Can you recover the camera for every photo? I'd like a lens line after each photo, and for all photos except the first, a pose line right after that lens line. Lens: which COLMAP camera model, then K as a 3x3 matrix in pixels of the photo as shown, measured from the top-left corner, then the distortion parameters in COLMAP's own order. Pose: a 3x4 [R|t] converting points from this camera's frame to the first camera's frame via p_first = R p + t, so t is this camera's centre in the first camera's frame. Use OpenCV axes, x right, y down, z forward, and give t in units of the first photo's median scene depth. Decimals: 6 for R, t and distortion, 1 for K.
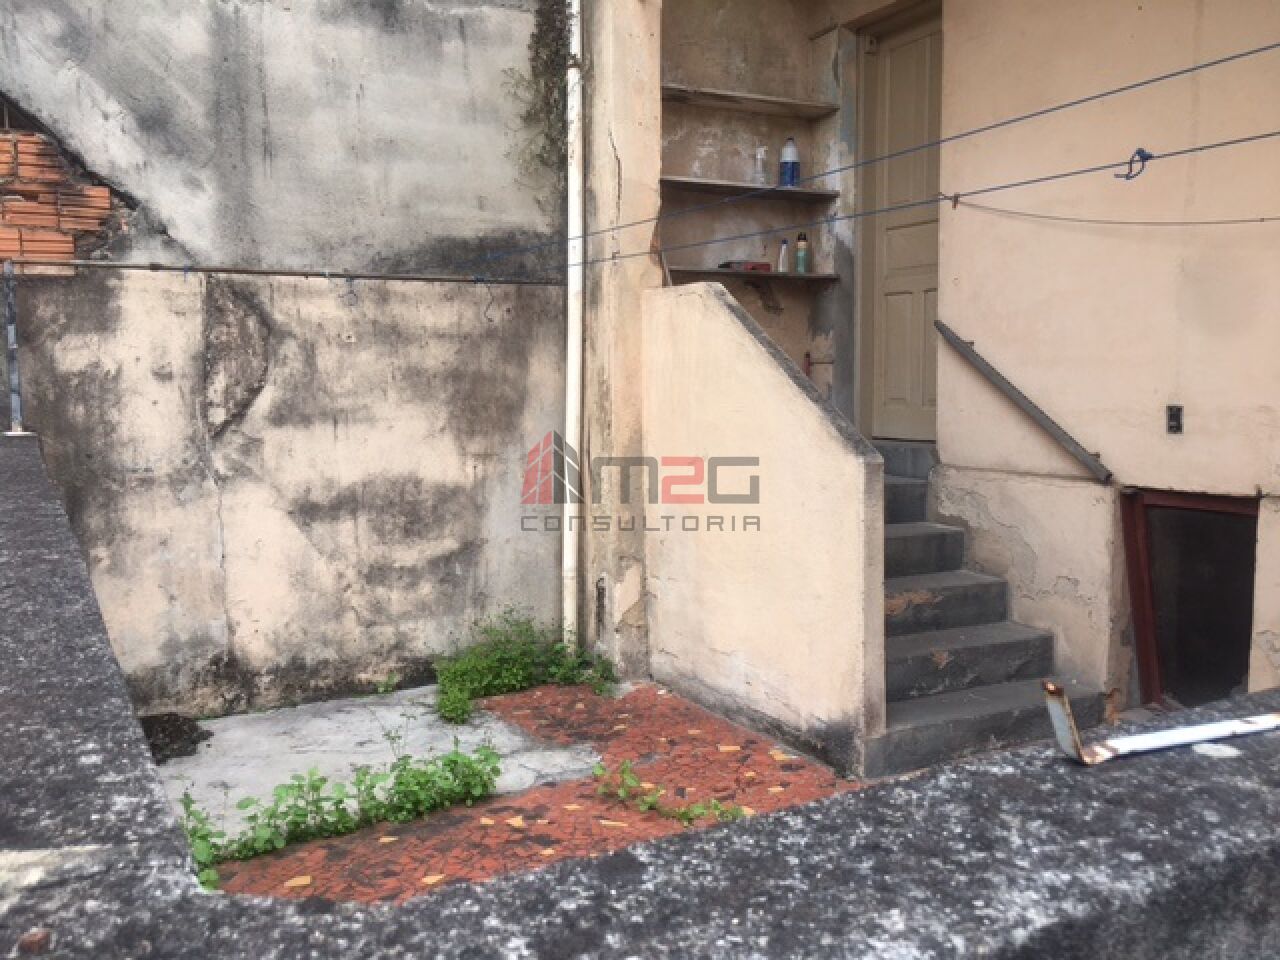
lens RADIAL K [[1081.7, 0, 638.1], [0, 1081.7, 479.0], [0, 0, 1]] dist [0.015328, -0.040760]
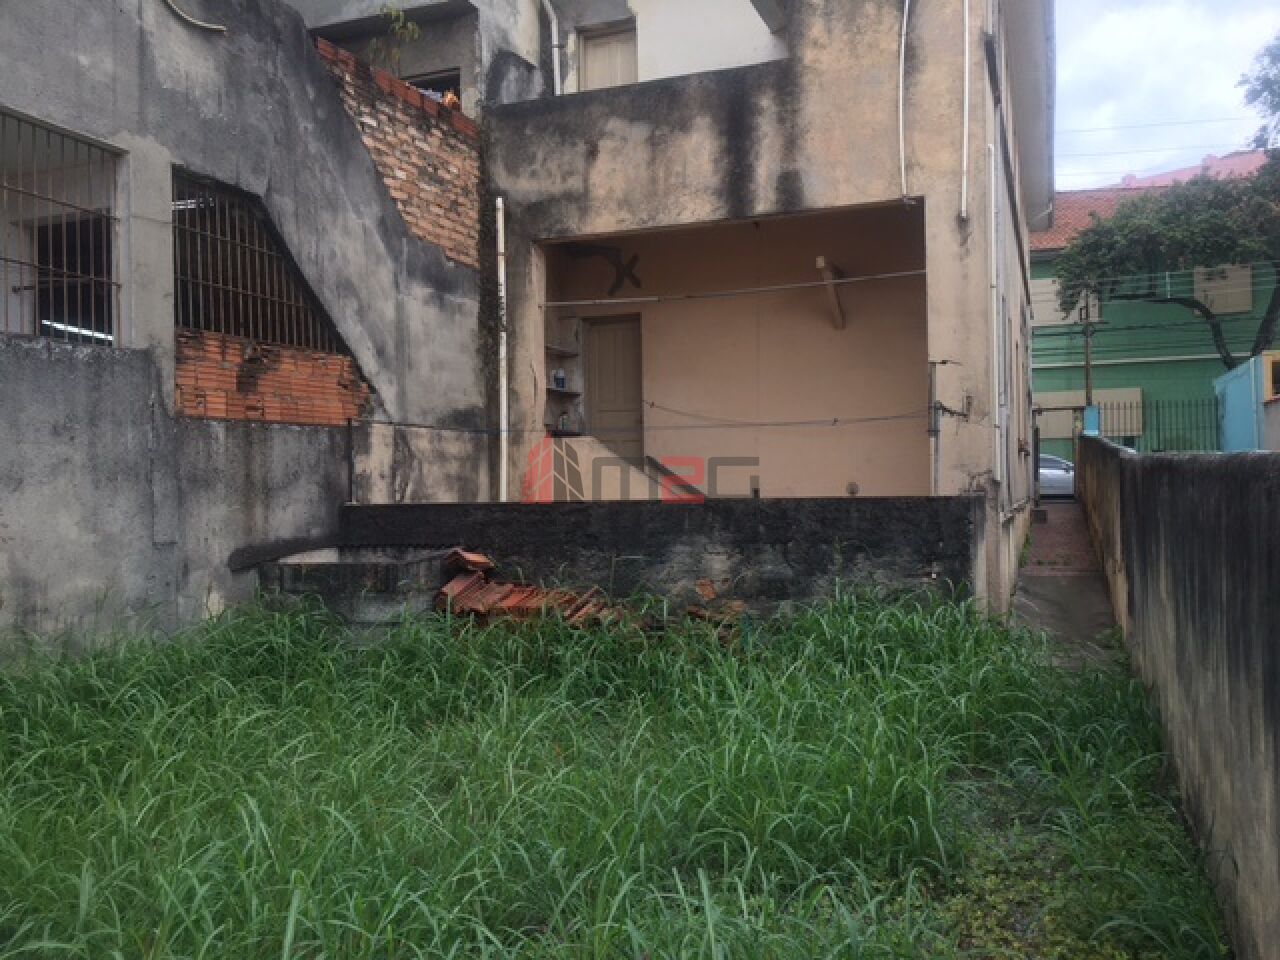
lens RADIAL K [[1081.7, 0, 640.6], [0, 1081.7, 482.8], [0, 0, 1]] dist [0.015328, -0.040760]
pose [[0.745956, -0.001583, 0.665994, -1.359218], [0.071215, 0.994453, -0.077402, 0.099871], [-0.662177, 0.105167, 0.741931, -0.757039]]
